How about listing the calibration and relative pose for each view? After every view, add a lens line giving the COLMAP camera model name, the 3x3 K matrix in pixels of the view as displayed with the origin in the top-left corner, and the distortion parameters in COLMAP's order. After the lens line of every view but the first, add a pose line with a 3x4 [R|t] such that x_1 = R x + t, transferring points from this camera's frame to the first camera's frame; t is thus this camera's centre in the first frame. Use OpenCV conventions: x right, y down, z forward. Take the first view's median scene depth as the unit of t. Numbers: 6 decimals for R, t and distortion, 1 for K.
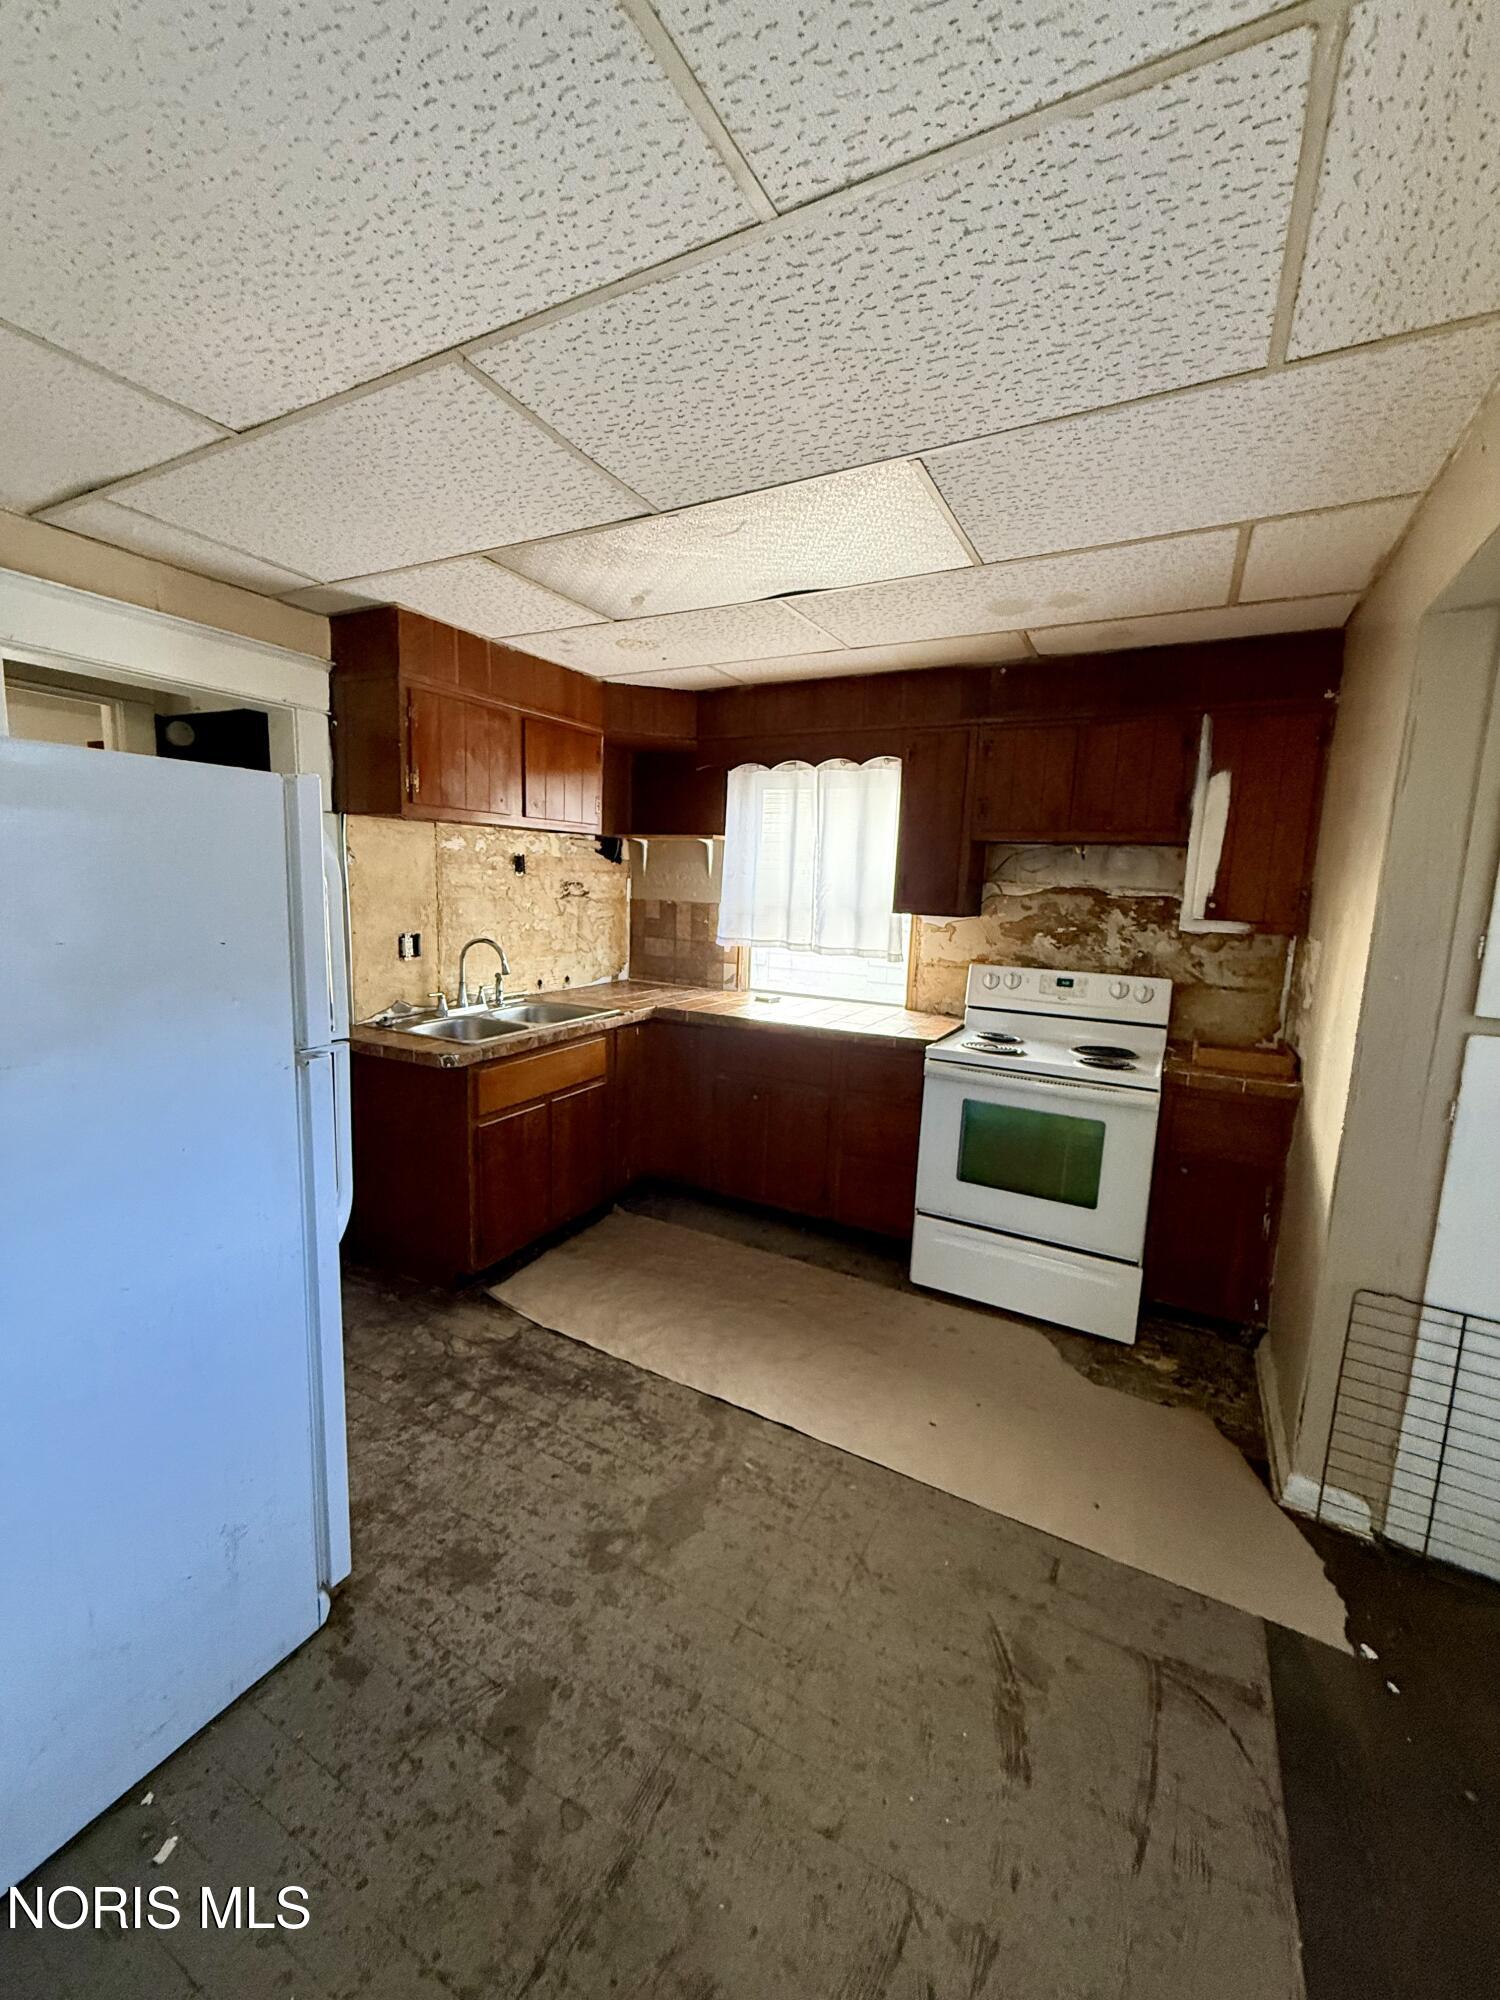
lens RADIAL K [[794.5, 0, 748.3], [0, 794.5, 999.5], [0, 0, 1]] dist [-0.006125, 0.000872]
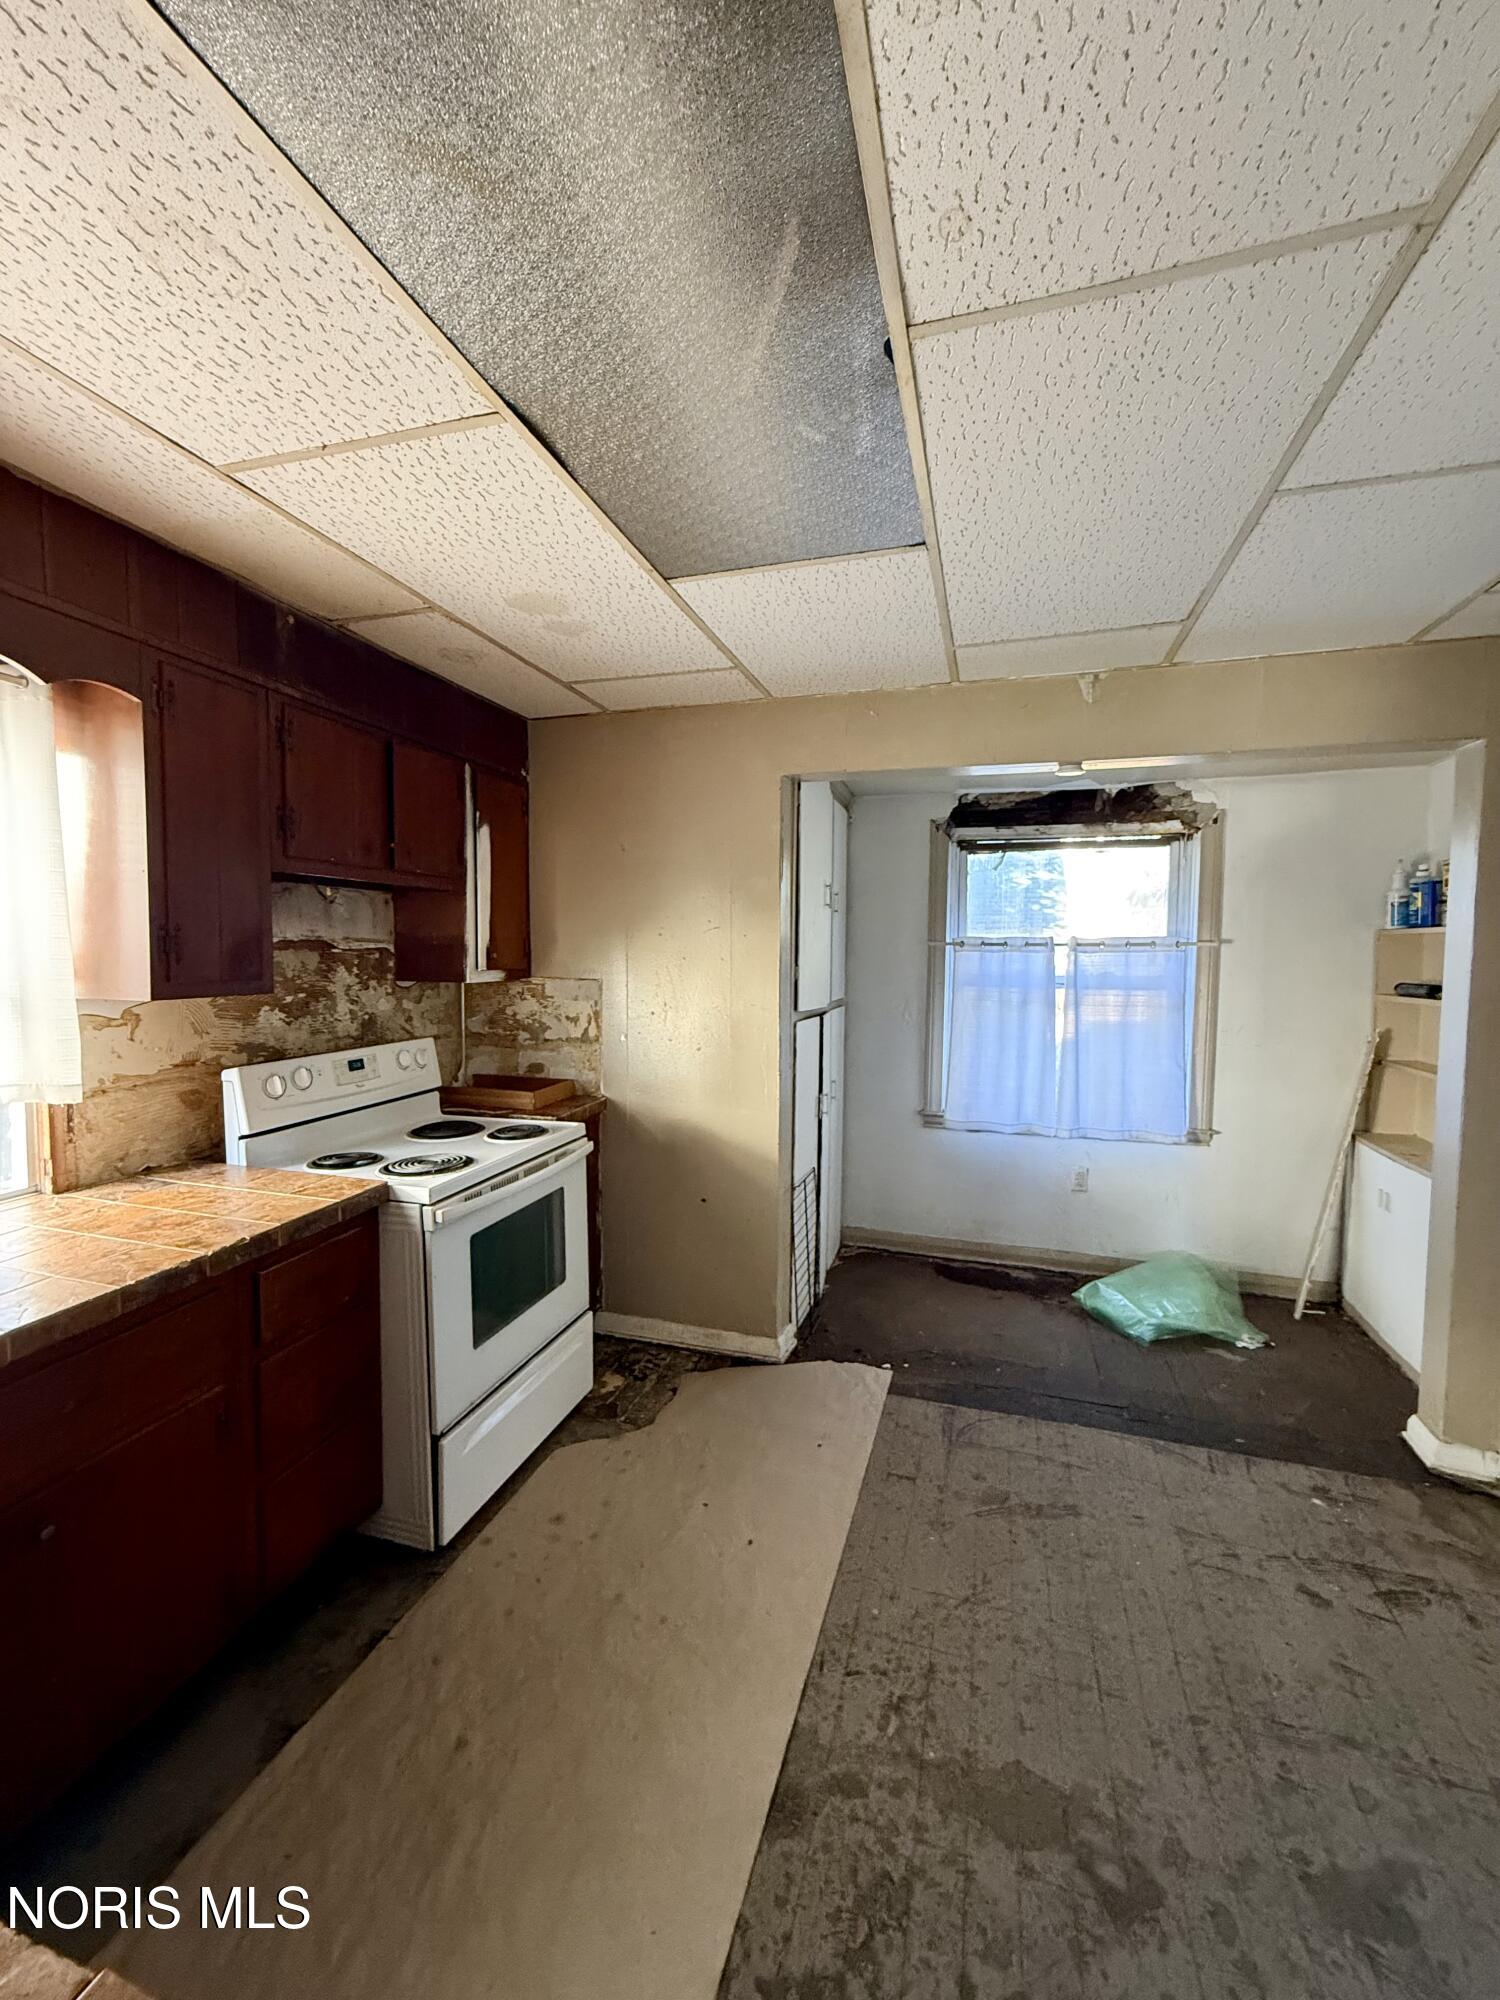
lens RADIAL K [[794.5, 0, 752.6], [0, 794.5, 996.3], [0, 0, 1]] dist [-0.006125, 0.000872]
pose [[-0.204809, -0.097240, 0.973960, -0.528323], [0.129656, 0.983589, 0.125466, -0.168276], [-0.970177, 0.151976, -0.188840, 0.973441]]
